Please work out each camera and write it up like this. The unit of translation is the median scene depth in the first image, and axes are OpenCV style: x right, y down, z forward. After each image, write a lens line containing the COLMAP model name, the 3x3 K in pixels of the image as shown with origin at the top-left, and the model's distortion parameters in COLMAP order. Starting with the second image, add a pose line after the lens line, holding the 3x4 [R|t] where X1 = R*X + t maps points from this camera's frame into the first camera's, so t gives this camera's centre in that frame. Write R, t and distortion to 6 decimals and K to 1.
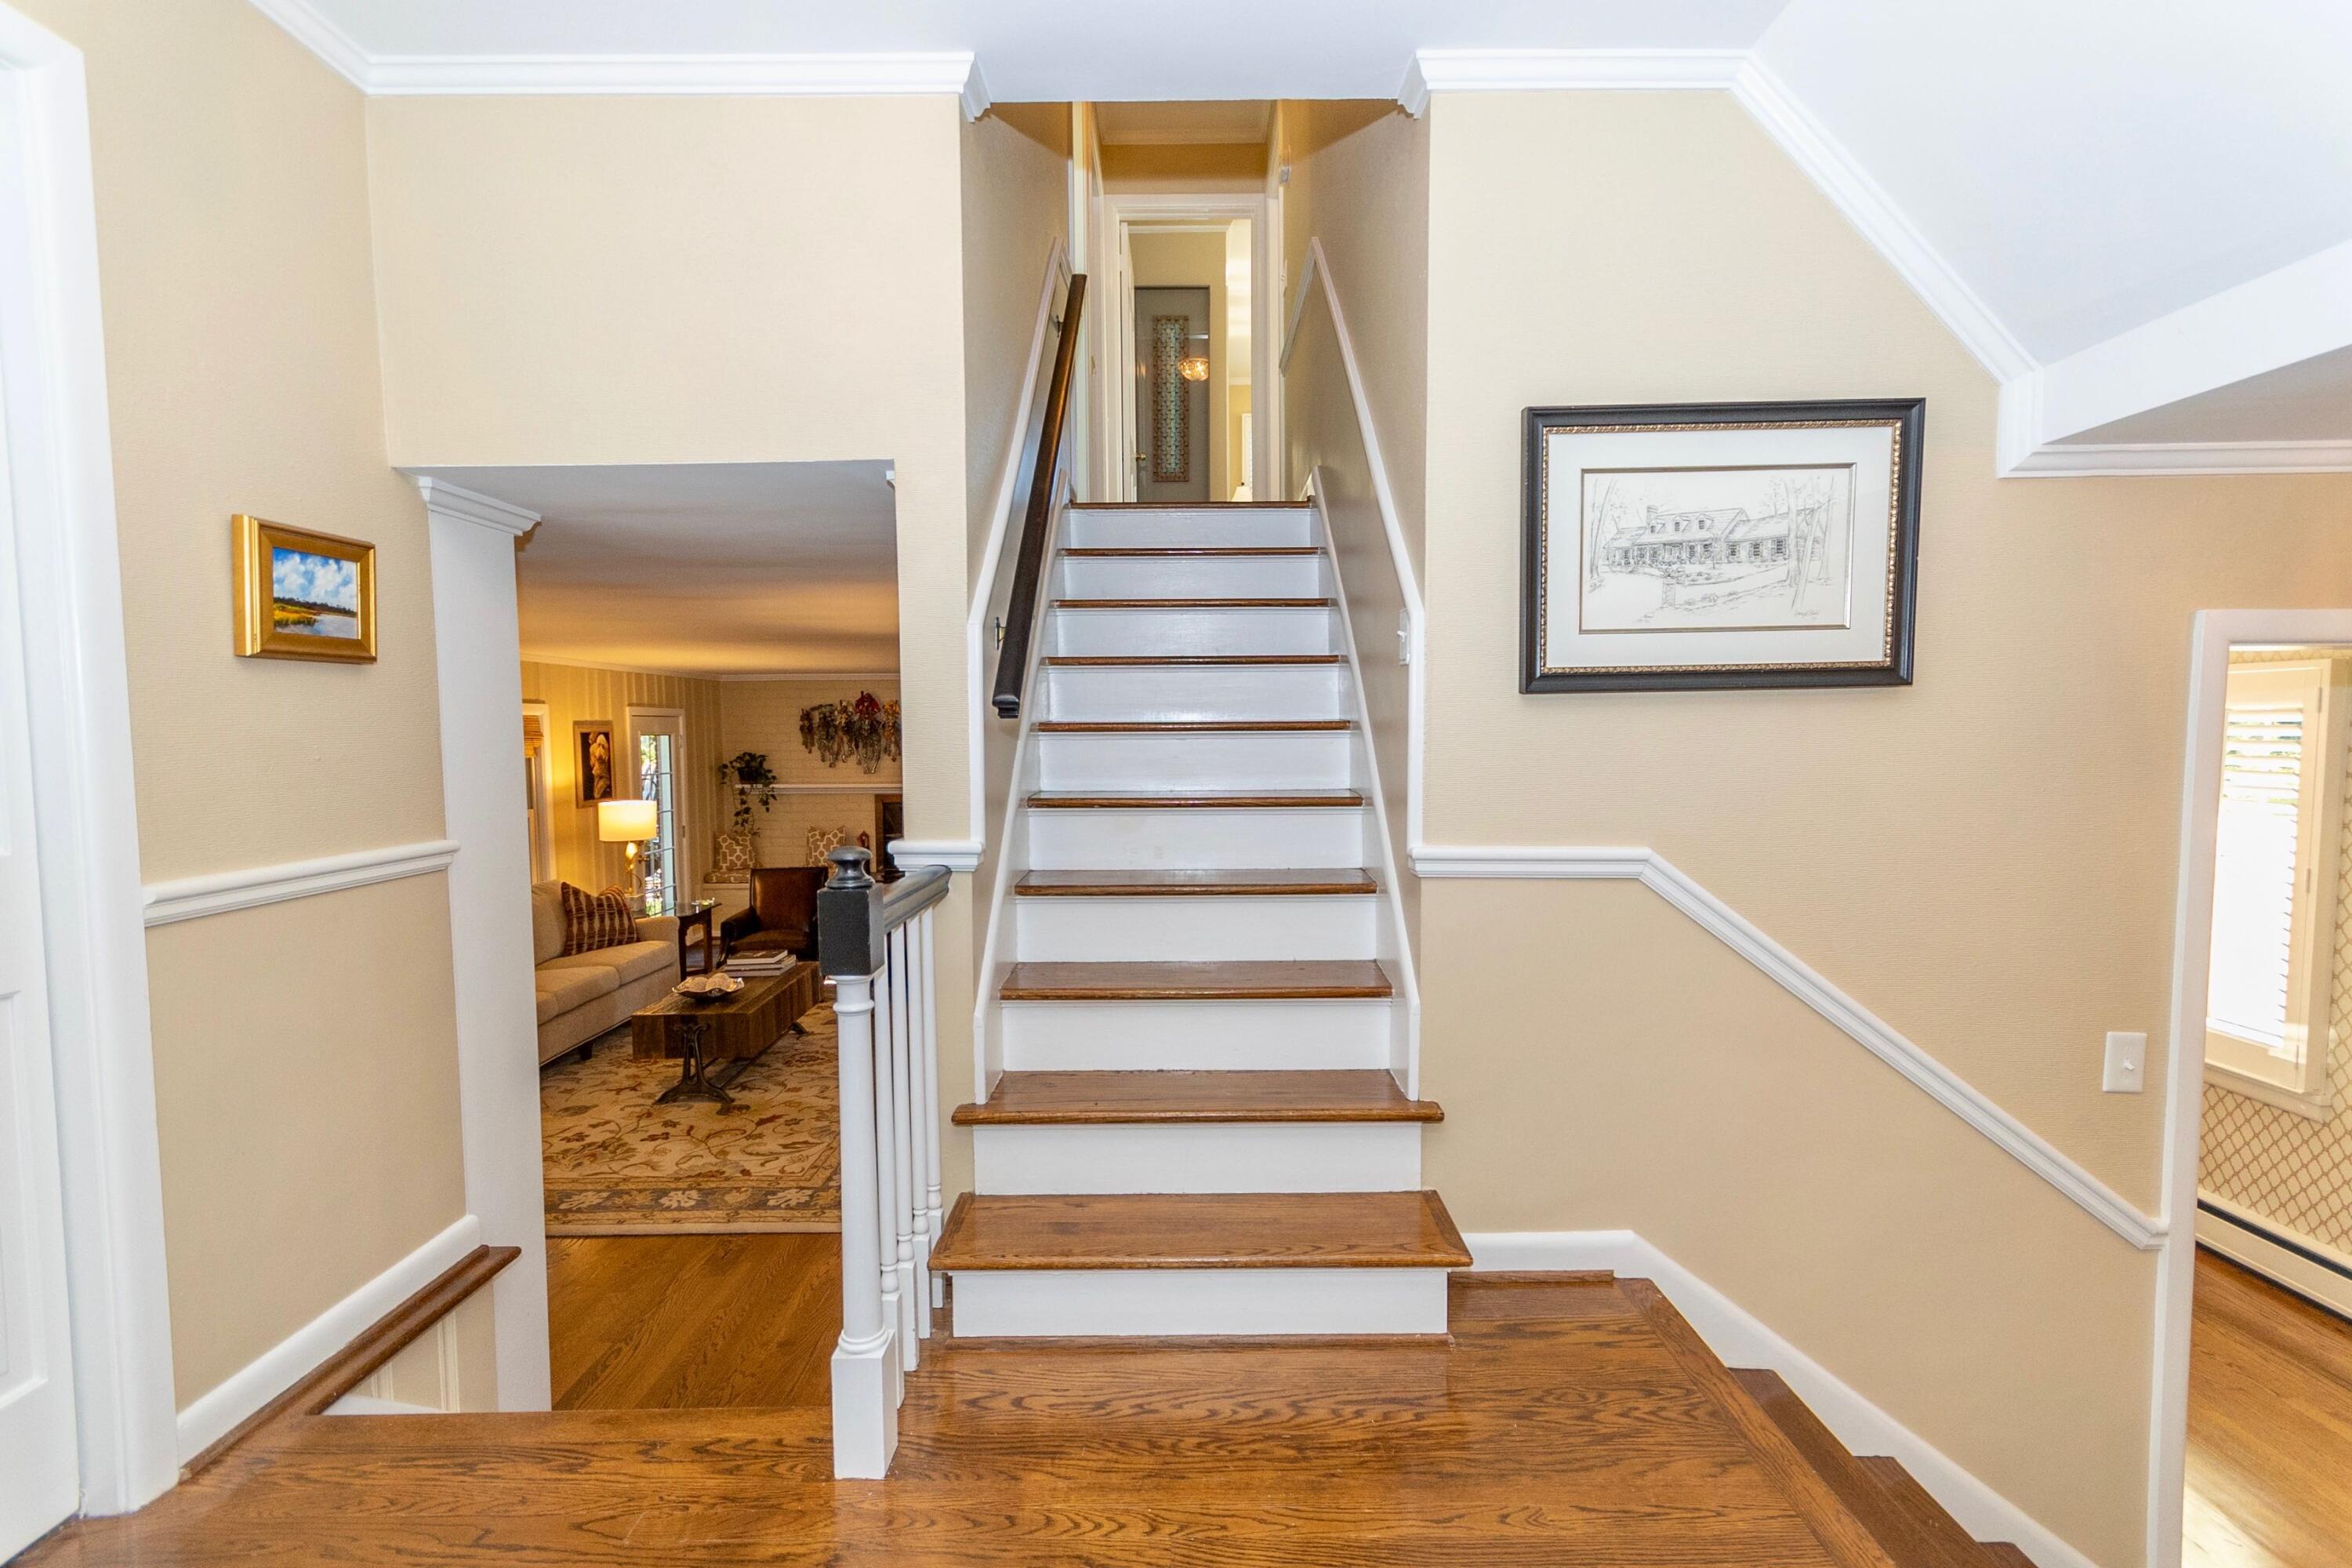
lens RADIAL K [[1081.2, 0, 1182.9], [0, 1081.2, 798.8], [0, 0, 1]] dist [0.011238, 0.000916]
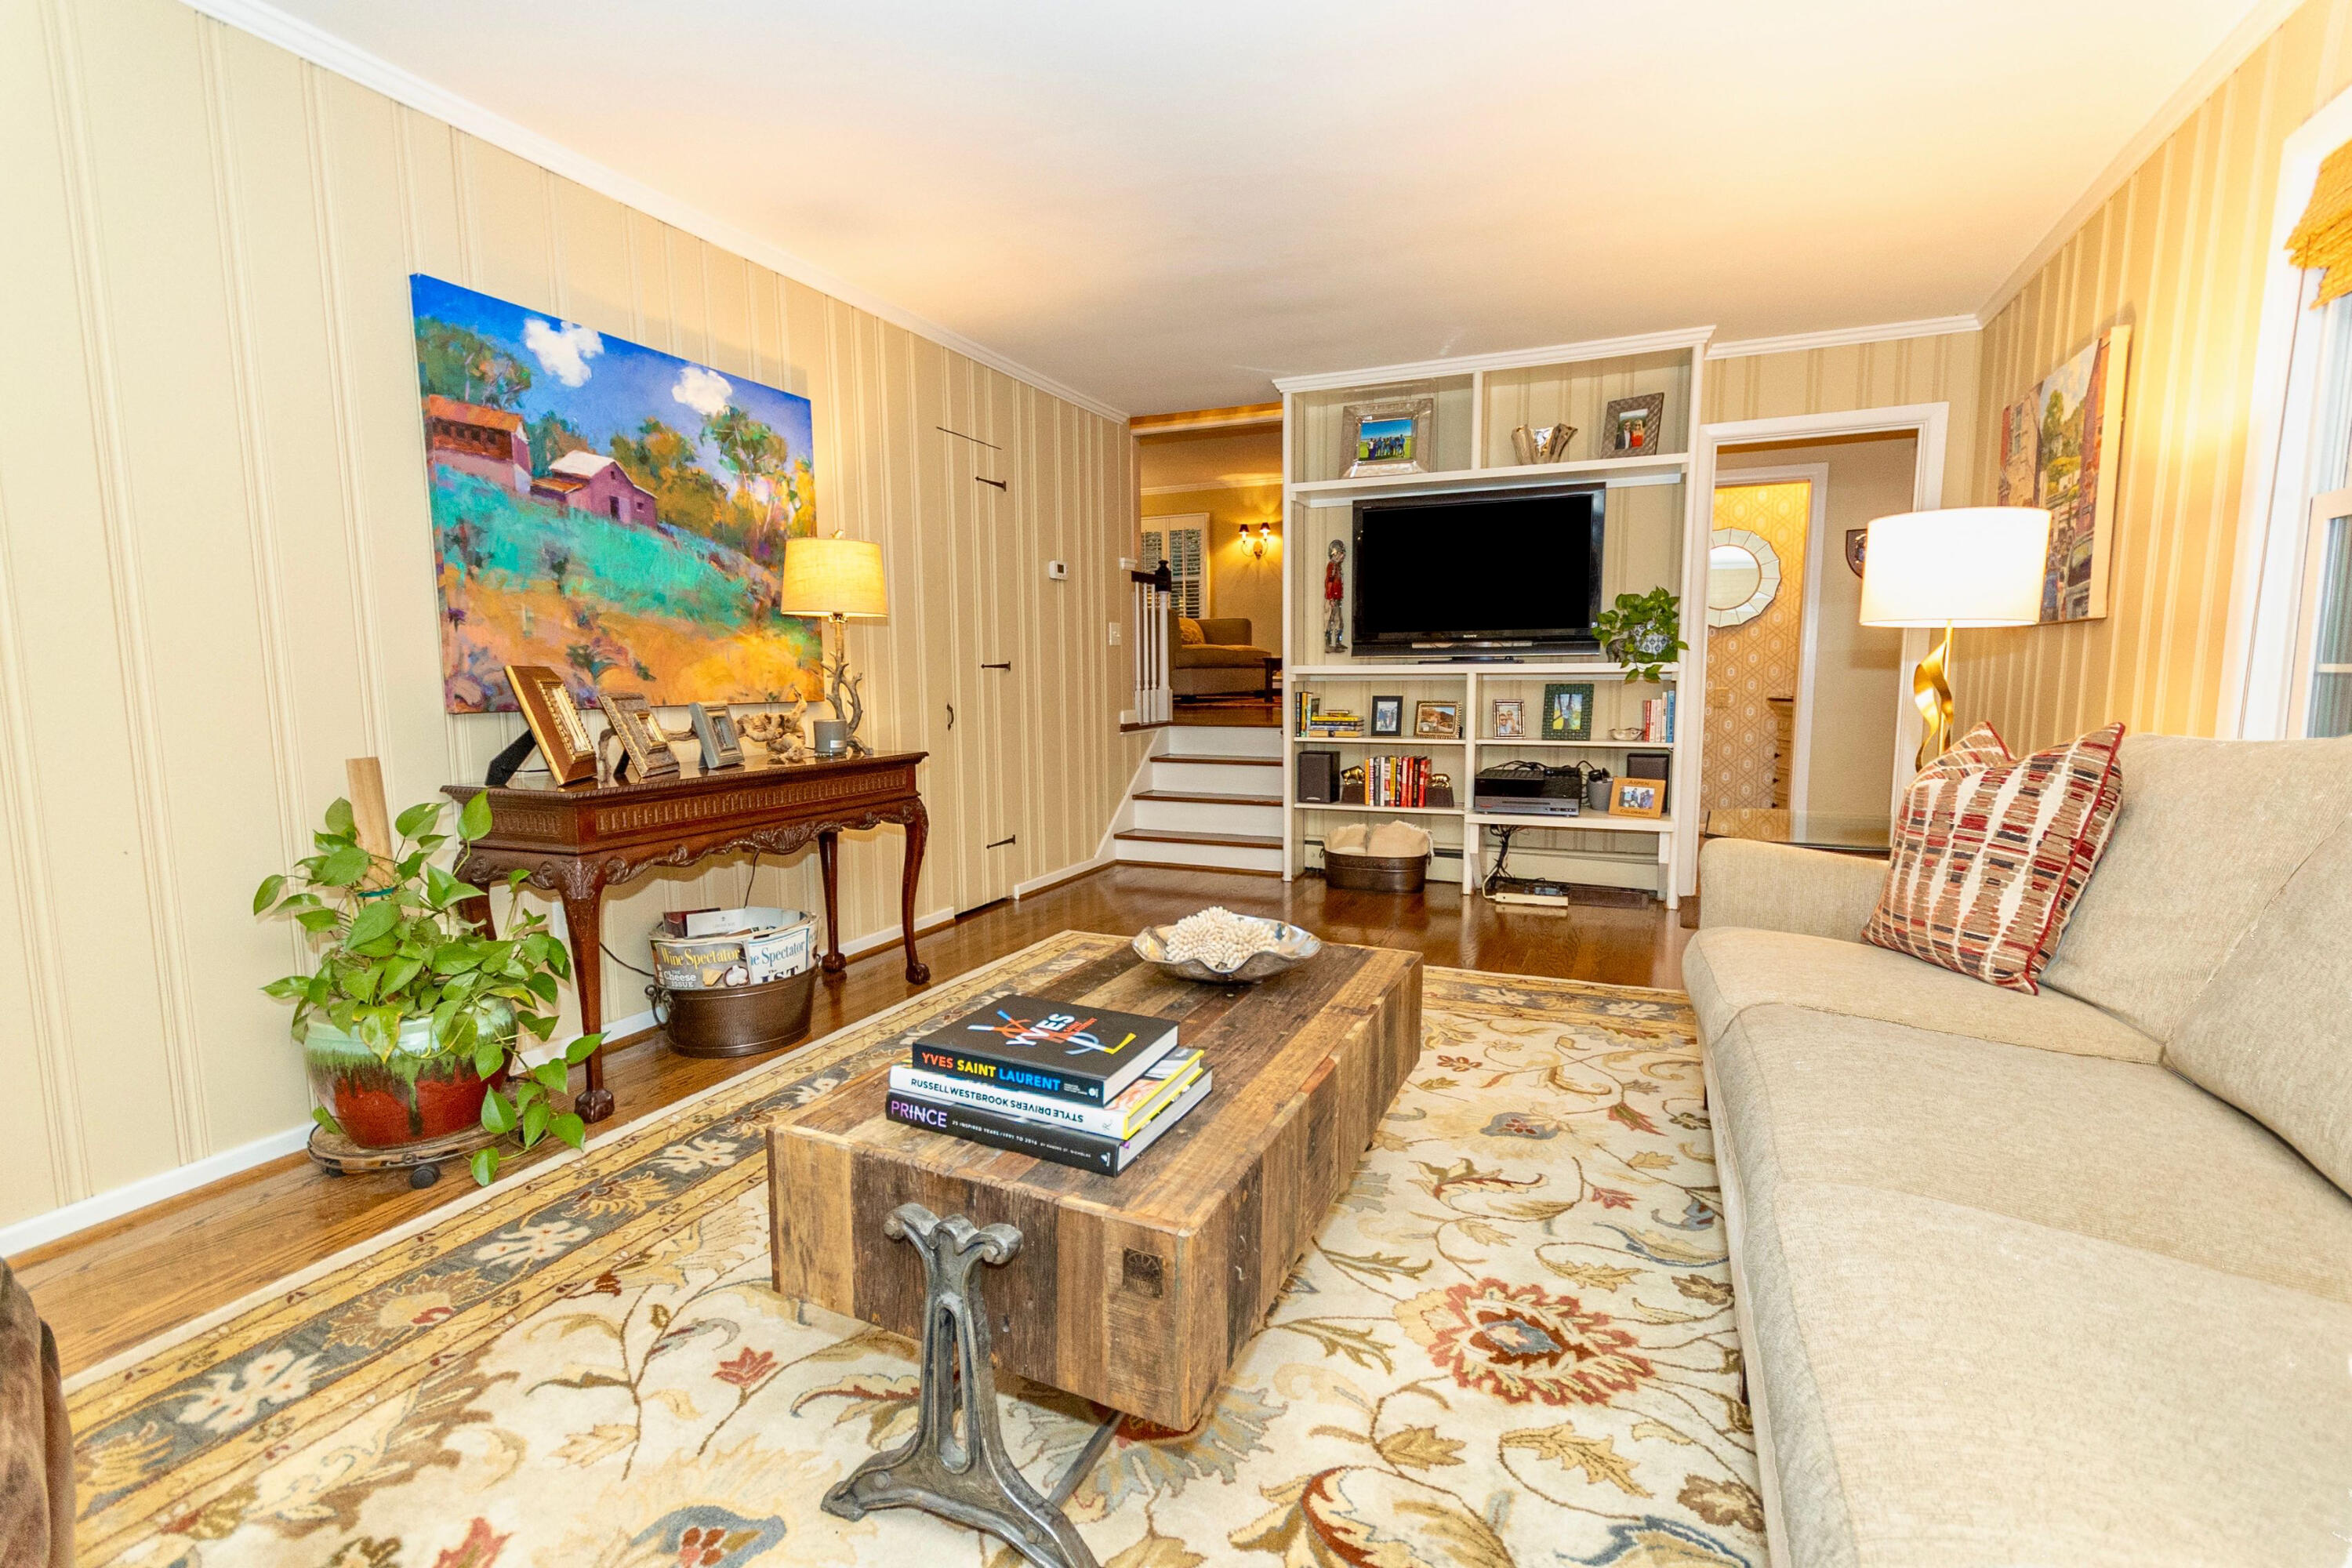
lens RADIAL K [[1081.2, 0, 1182.9], [0, 1081.2, 798.8], [0, 0, 1]] dist [0.011238, 0.000916]
pose [[-0.918052, -0.031276, 0.395225, -0.739781], [0.040848, 0.984116, 0.172763, 0.081808], [-0.394350, 0.174750, -0.902192, 1.767049]]
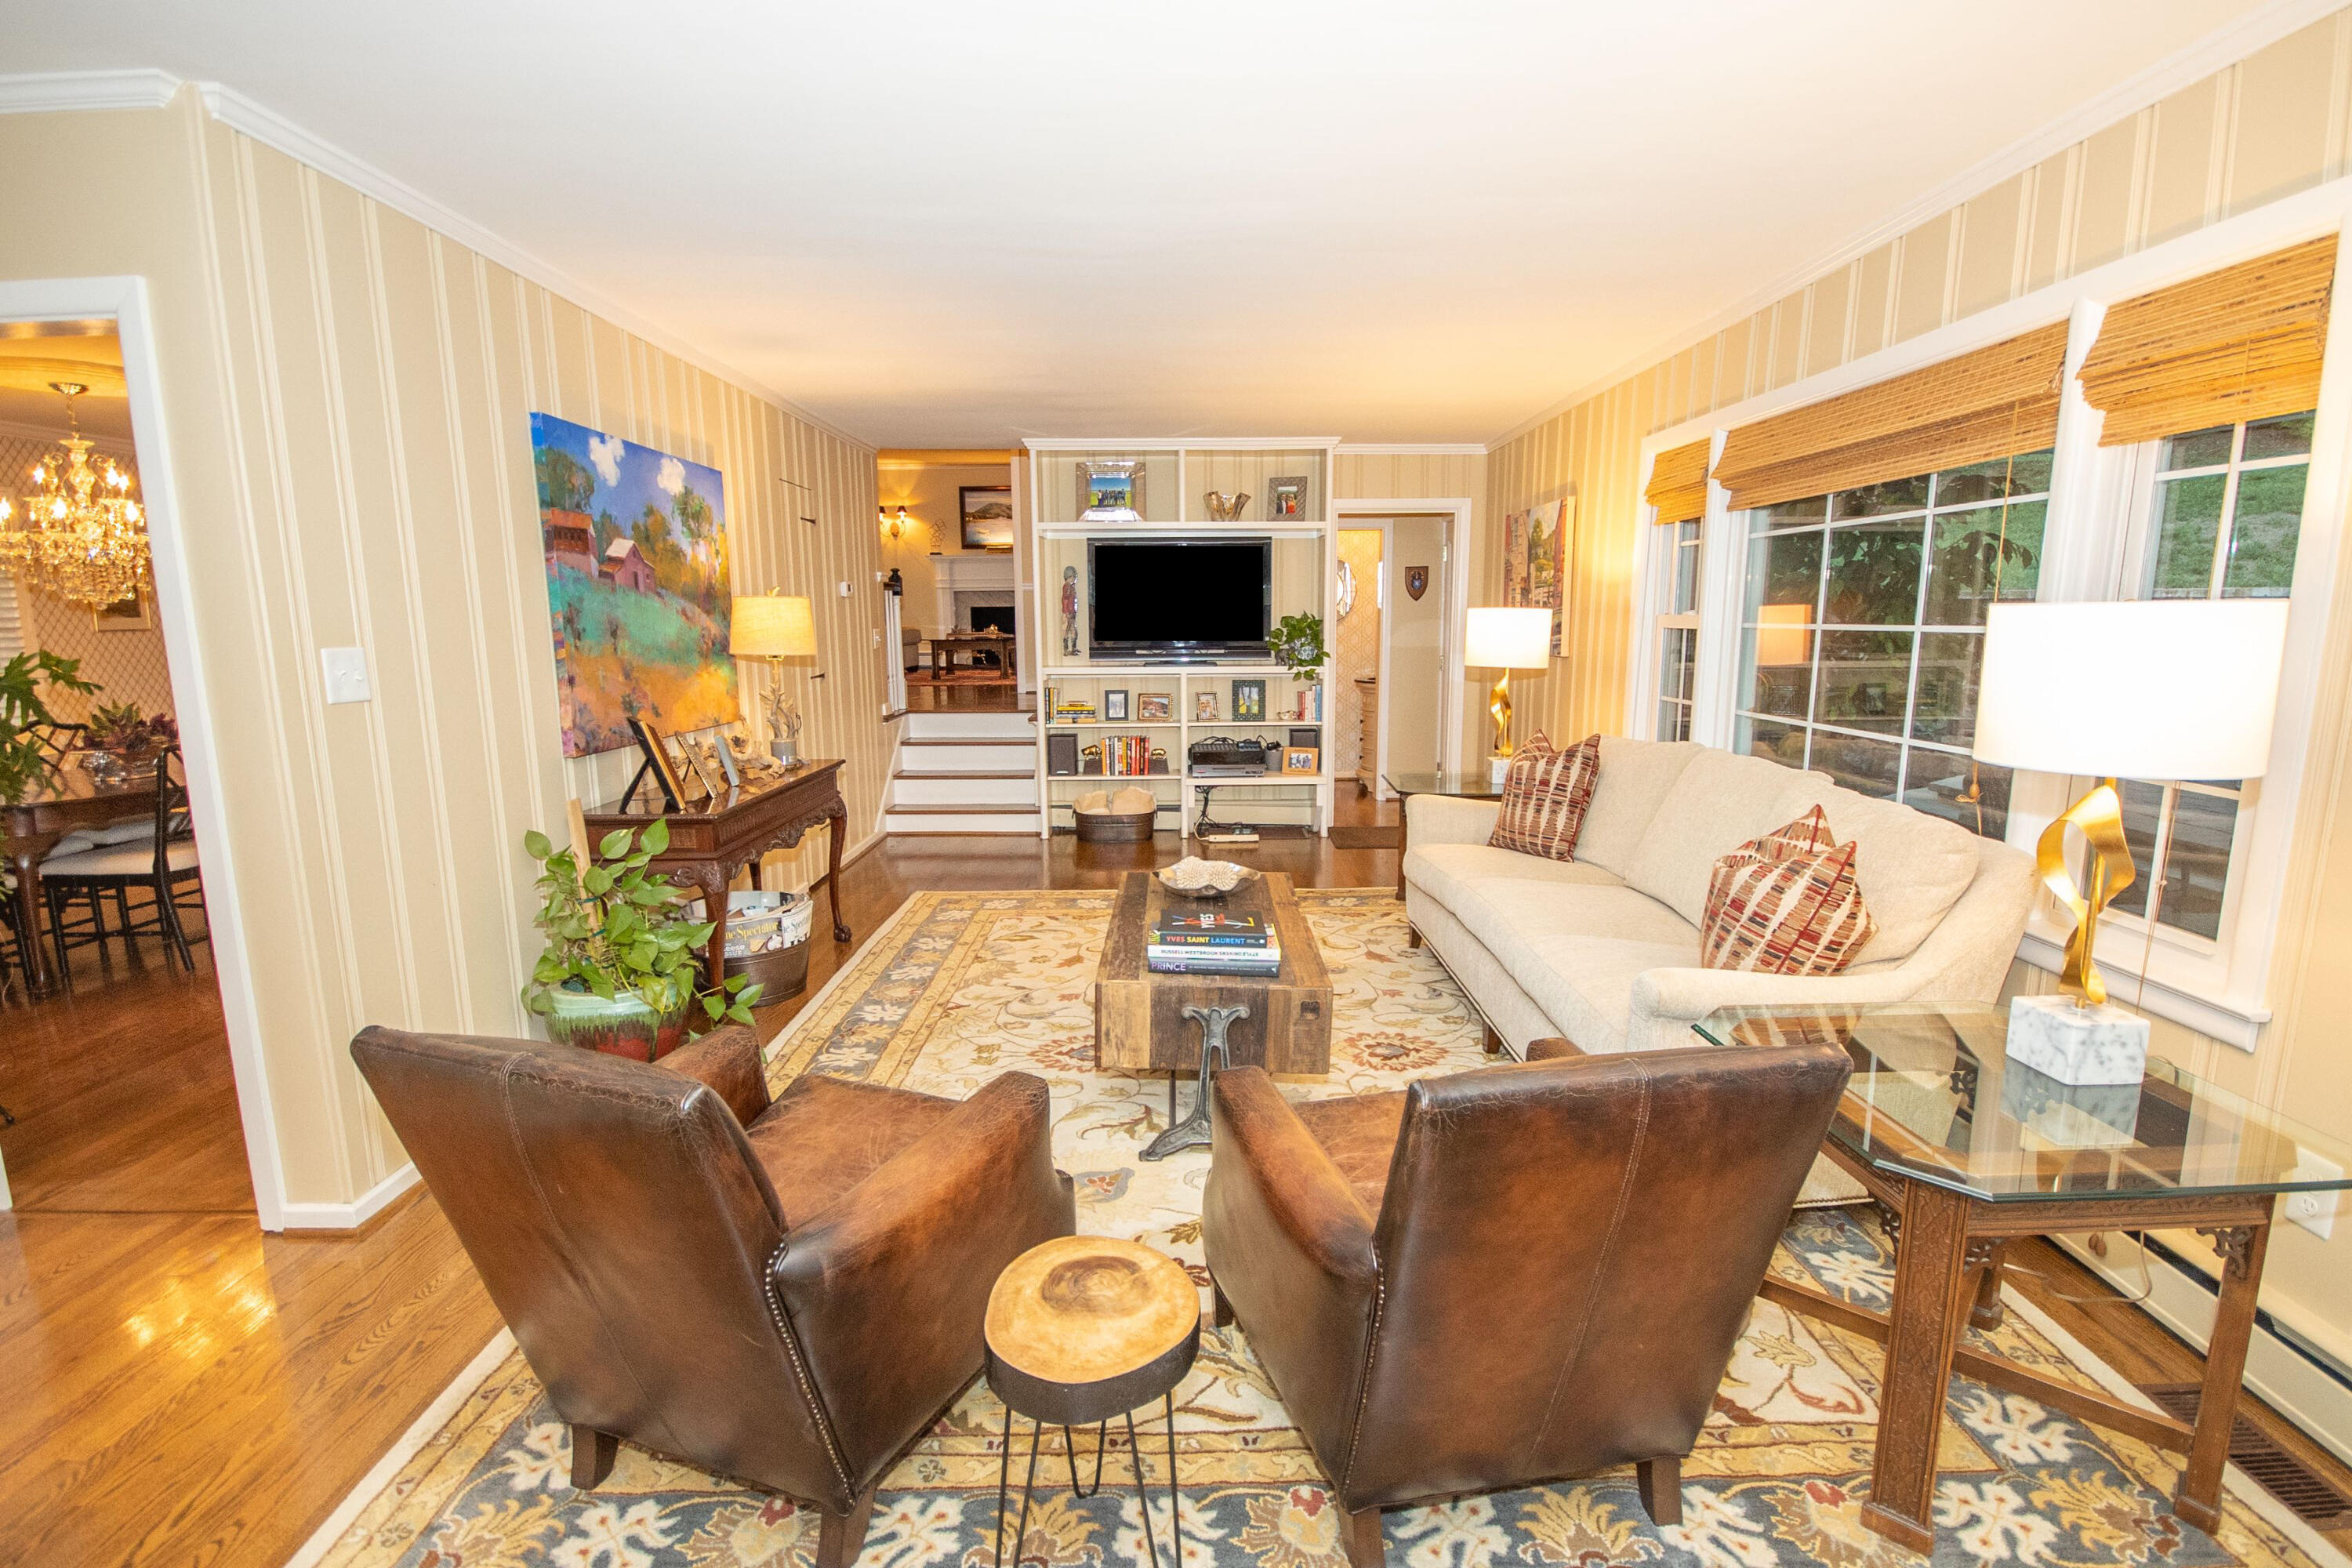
lens RADIAL K [[1089.3, 0, 1184.2], [0, 1089.3, 797.4], [0, 0, 1]] dist [-0.002486, -0.000128]
pose [[-0.999878, 0.014532, -0.005641, -0.555085], [0.012861, 0.973507, 0.228296, -0.018839], [0.008810, 0.228196, -0.973575, 2.128617]]
